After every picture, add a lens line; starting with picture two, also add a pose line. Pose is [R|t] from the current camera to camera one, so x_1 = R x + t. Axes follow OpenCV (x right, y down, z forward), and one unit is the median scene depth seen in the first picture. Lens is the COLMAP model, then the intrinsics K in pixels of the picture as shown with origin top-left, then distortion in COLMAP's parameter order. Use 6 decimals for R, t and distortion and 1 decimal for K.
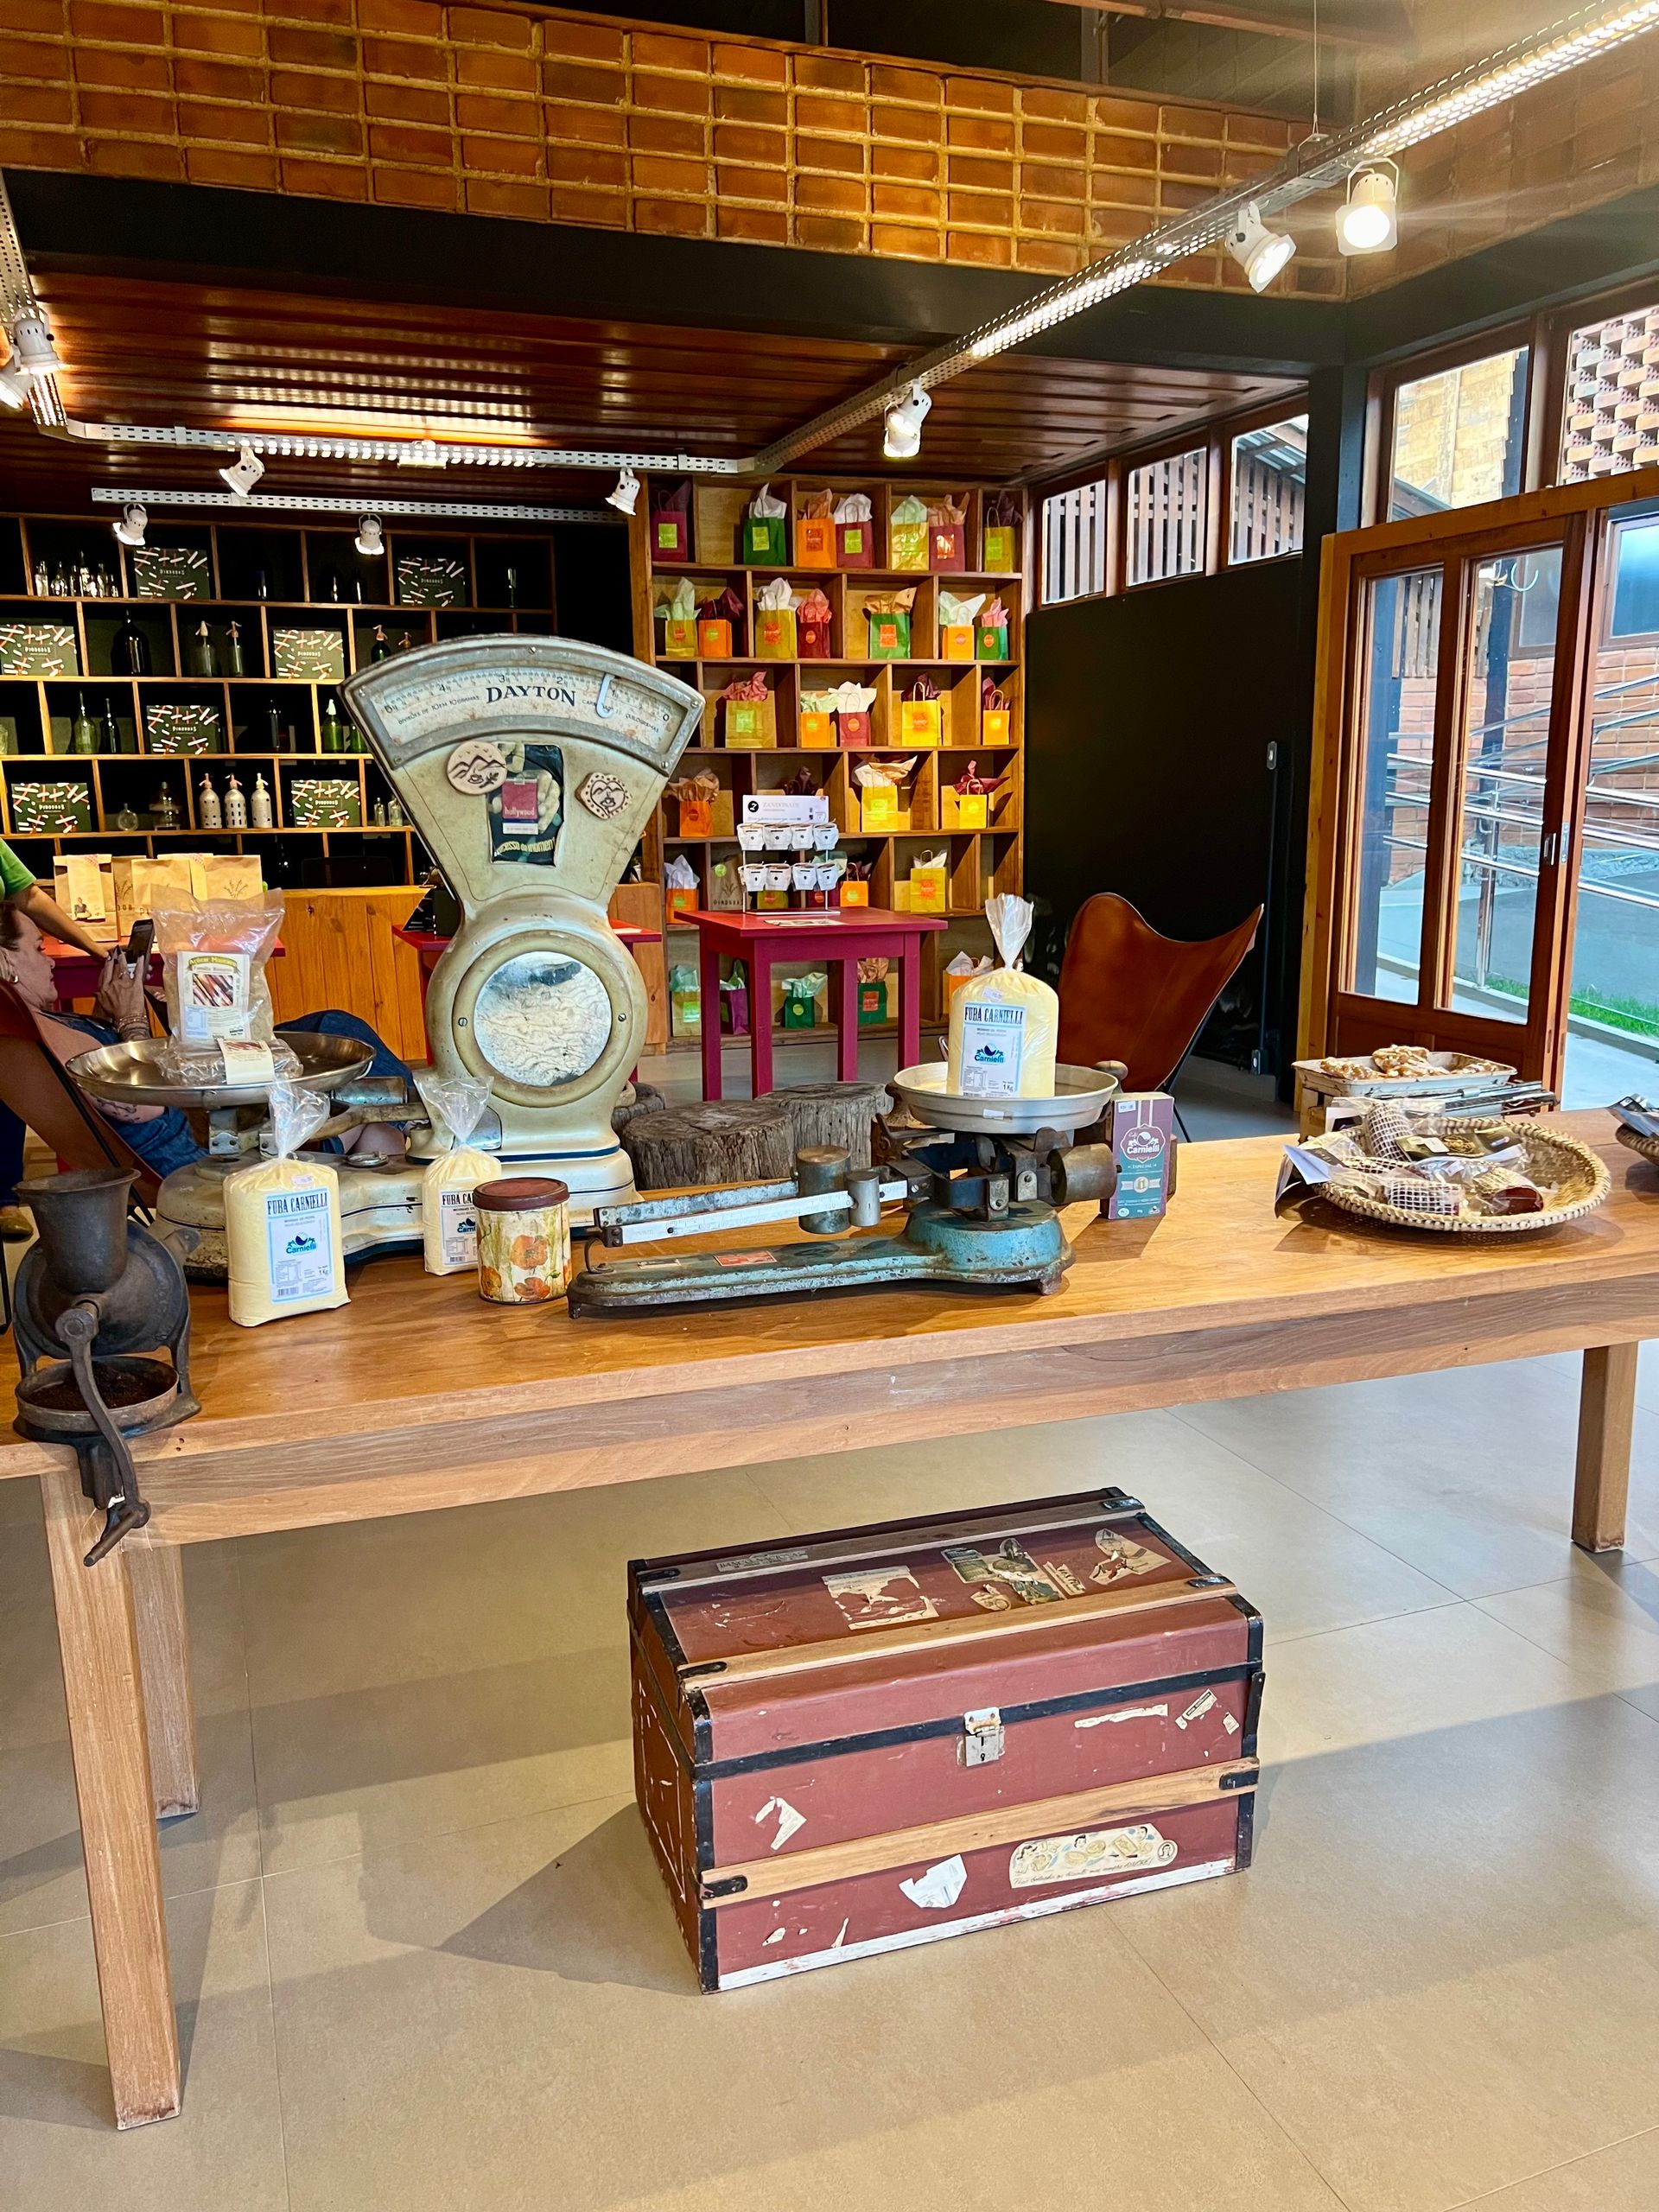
lens RADIAL K [[1670.0, 0, 829.5], [0, 1670.0, 1106.0], [0, 0, 1]] dist [0.074222, -0.143537]
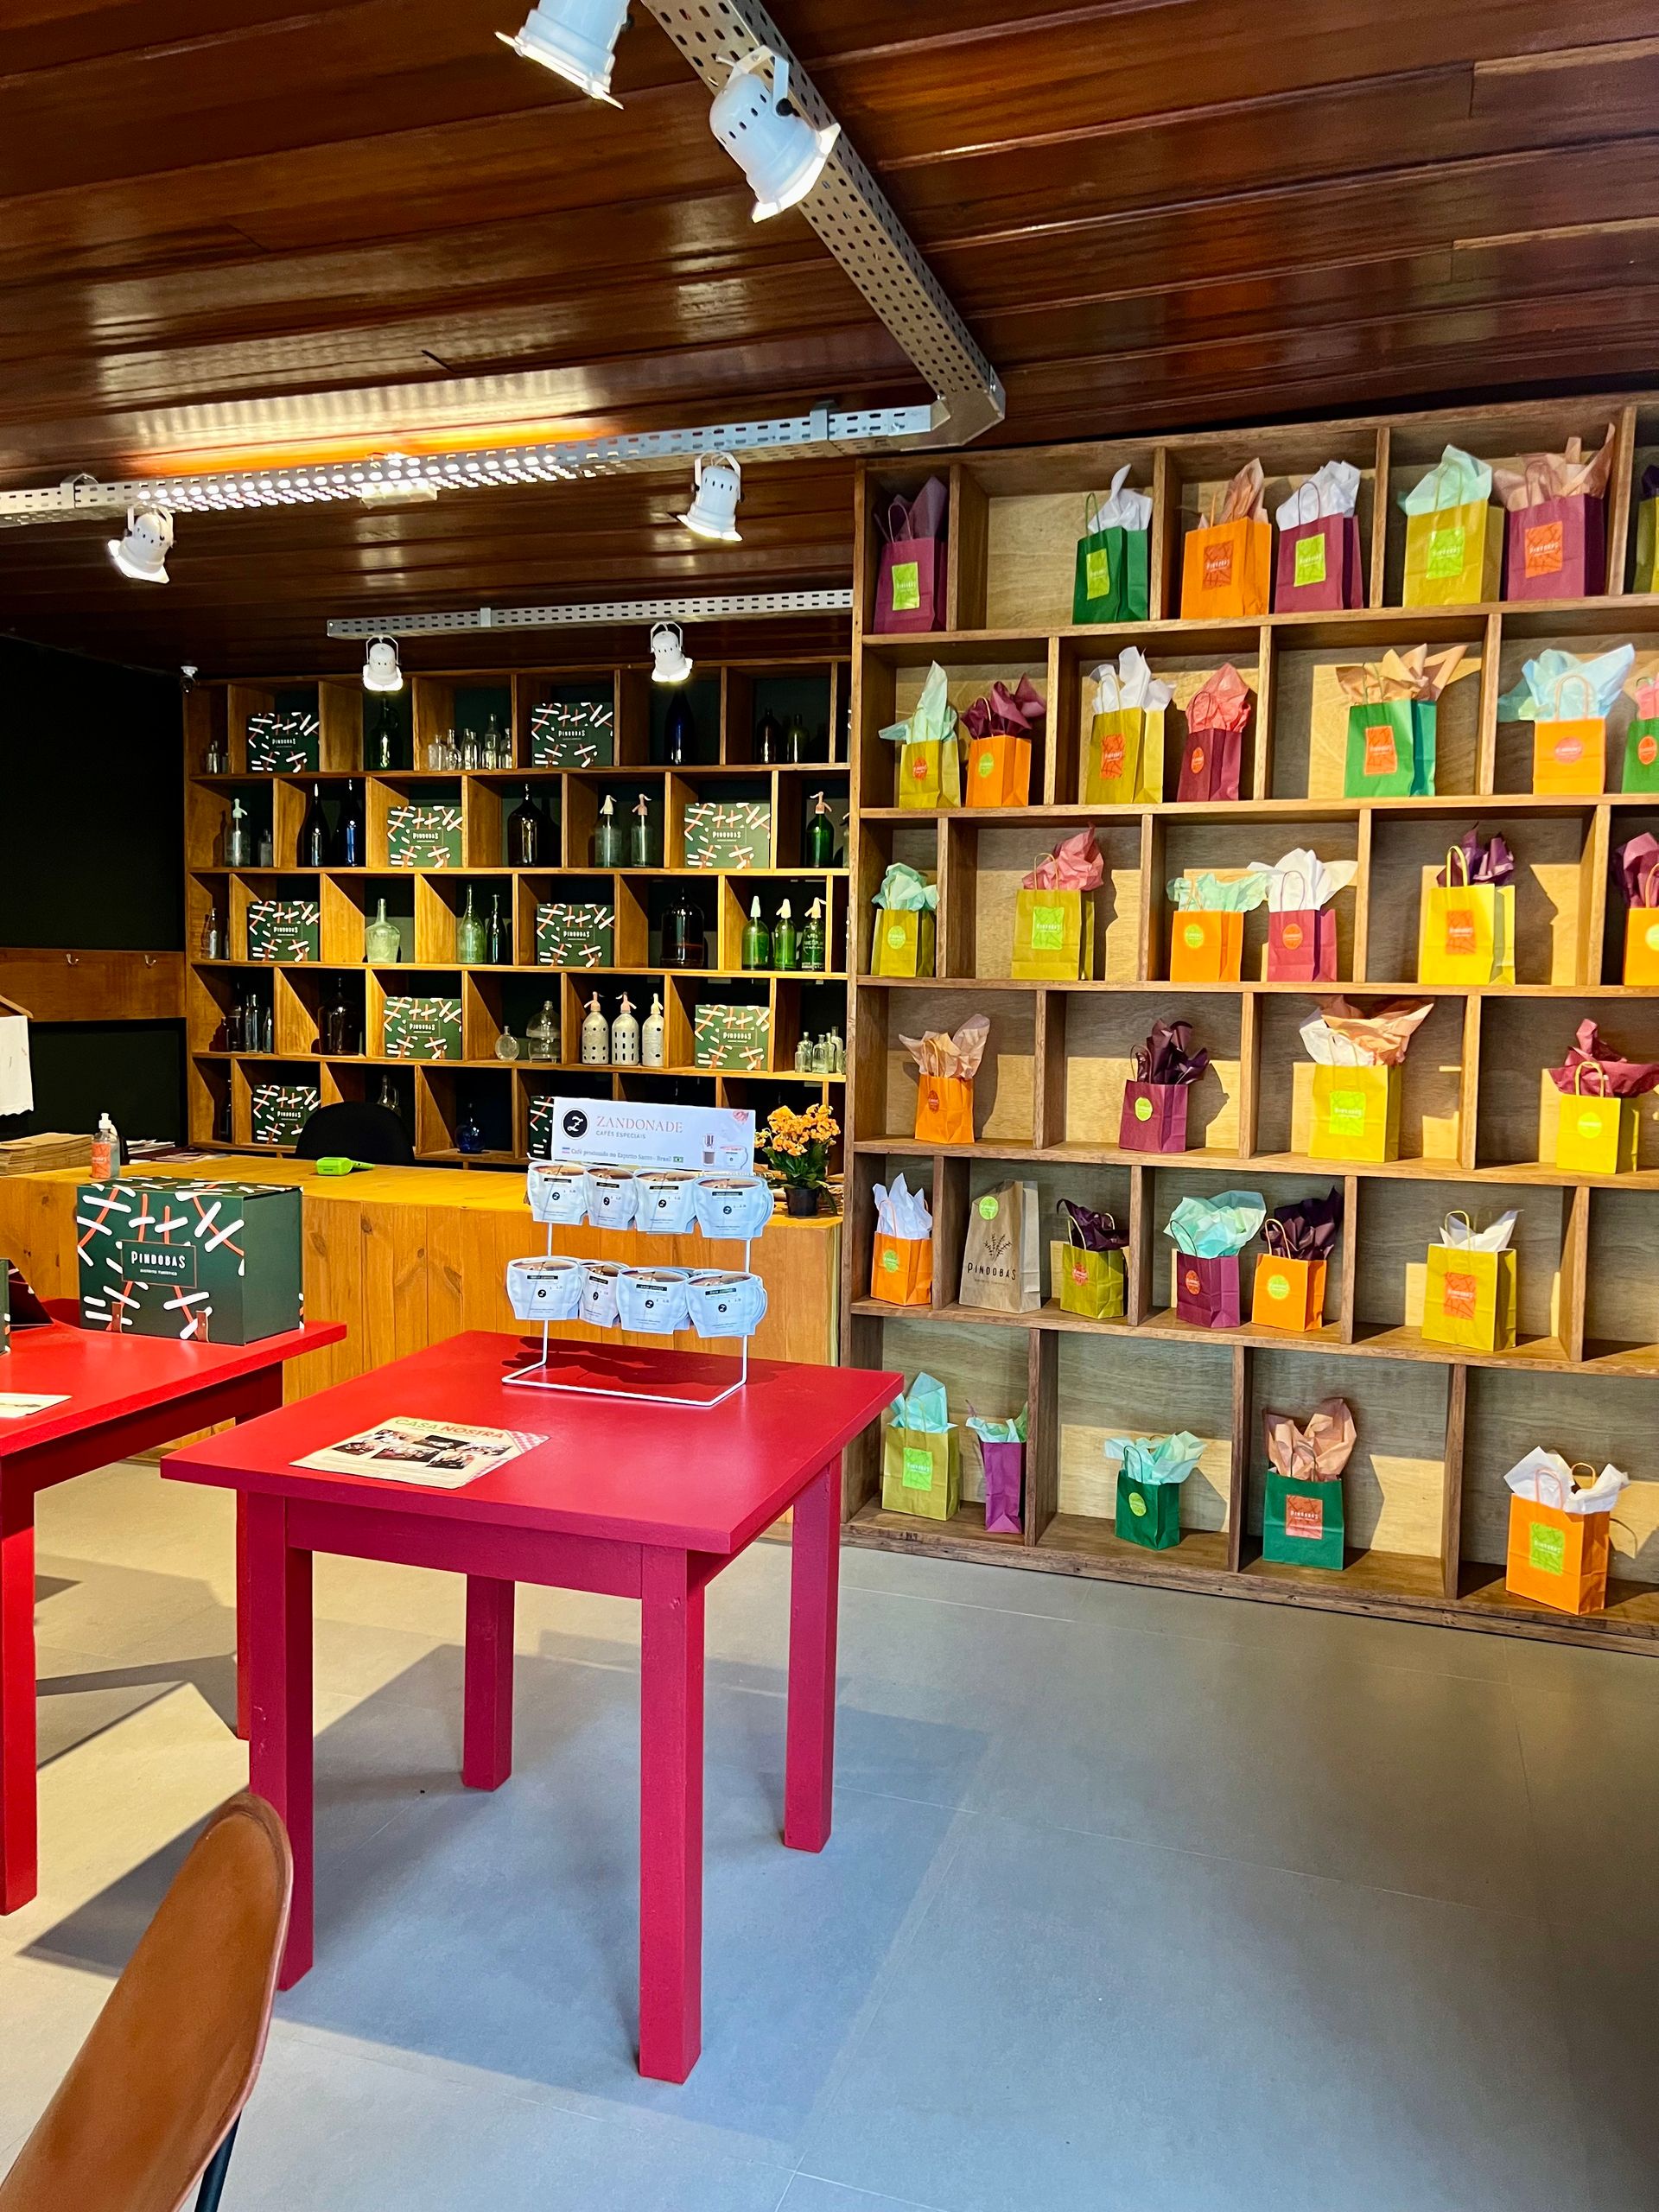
lens RADIAL K [[1670.0, 0, 829.5], [0, 1670.0, 1106.0], [0, 0, 1]] dist [0.074222, -0.143537]
pose [[0.768657, 0.076585, -0.635060, 0.200959], [-0.150542, 0.986579, -0.063234, -0.119489], [0.621694, 0.144208, 0.769870, 0.512926]]
